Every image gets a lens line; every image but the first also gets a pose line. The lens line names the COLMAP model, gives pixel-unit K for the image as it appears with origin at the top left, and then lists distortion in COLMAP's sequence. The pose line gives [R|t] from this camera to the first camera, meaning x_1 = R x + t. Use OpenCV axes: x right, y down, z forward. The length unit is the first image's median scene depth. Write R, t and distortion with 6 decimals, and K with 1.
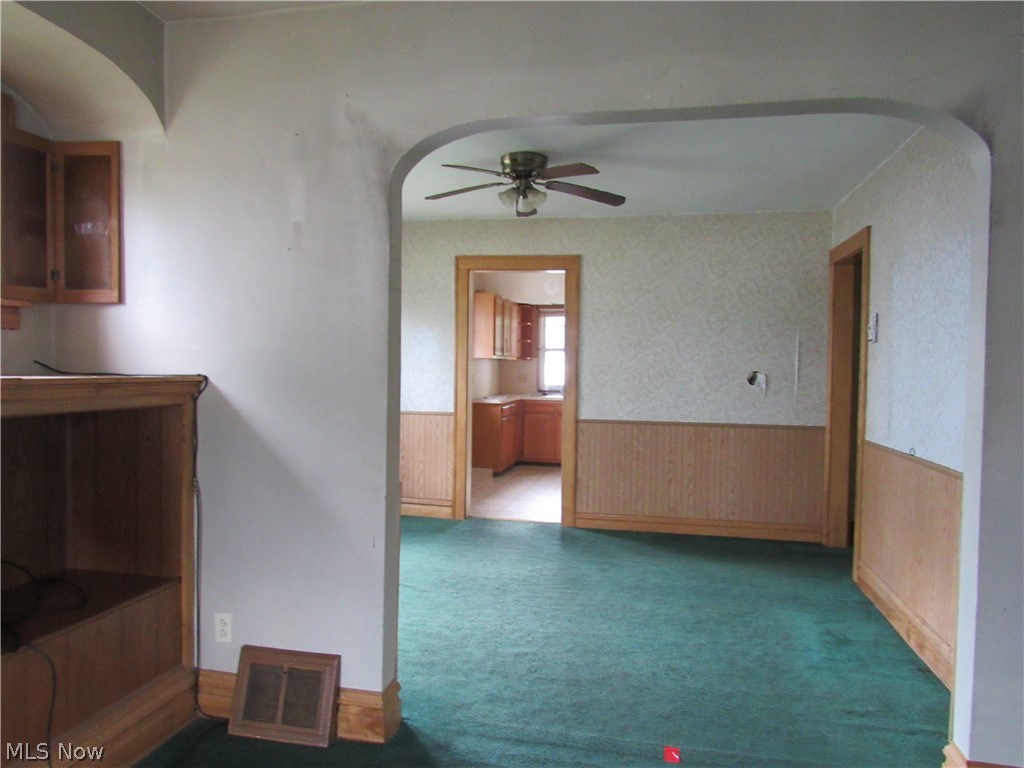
lens RADIAL K [[733.5, 0, 514.3], [0, 733.5, 376.4], [0, 0, 1]] dist [-0.011747, 0.002028]
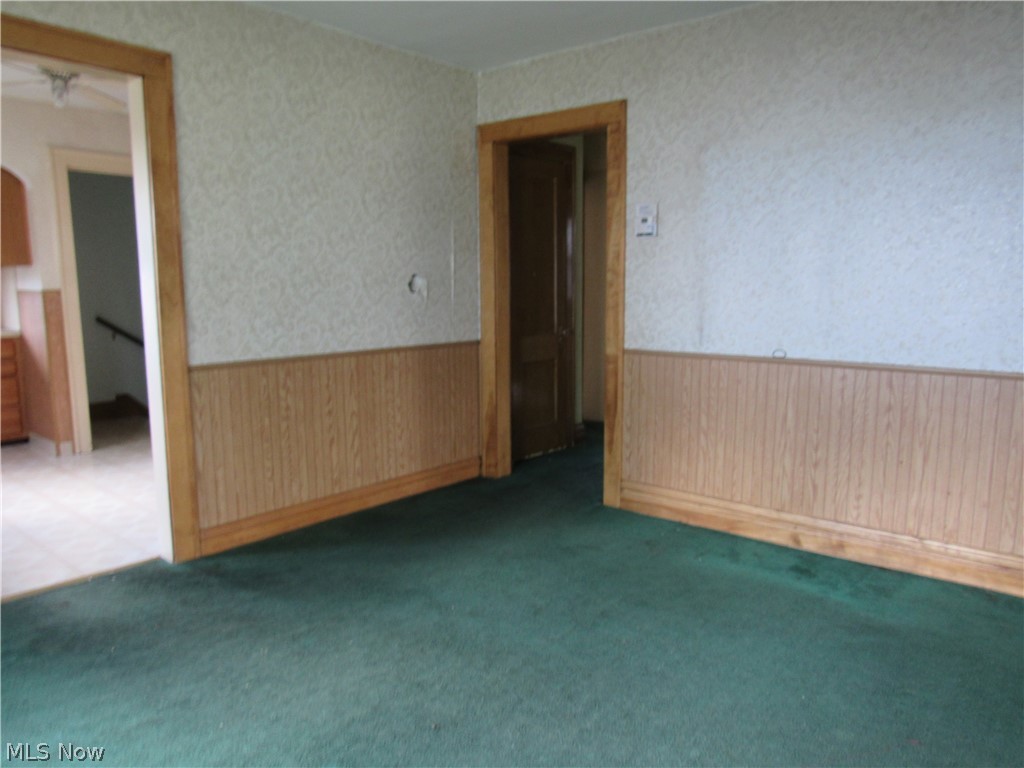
lens RADIAL K [[733.5, 0, 514.3], [0, 733.5, 376.4], [0, 0, 1]] dist [-0.011747, 0.002028]
pose [[0.478008, -0.127313, 0.869080, -0.281651], [0.026375, 0.991074, 0.130677, 0.001018], [-0.877959, -0.039543, 0.477099, 0.541251]]
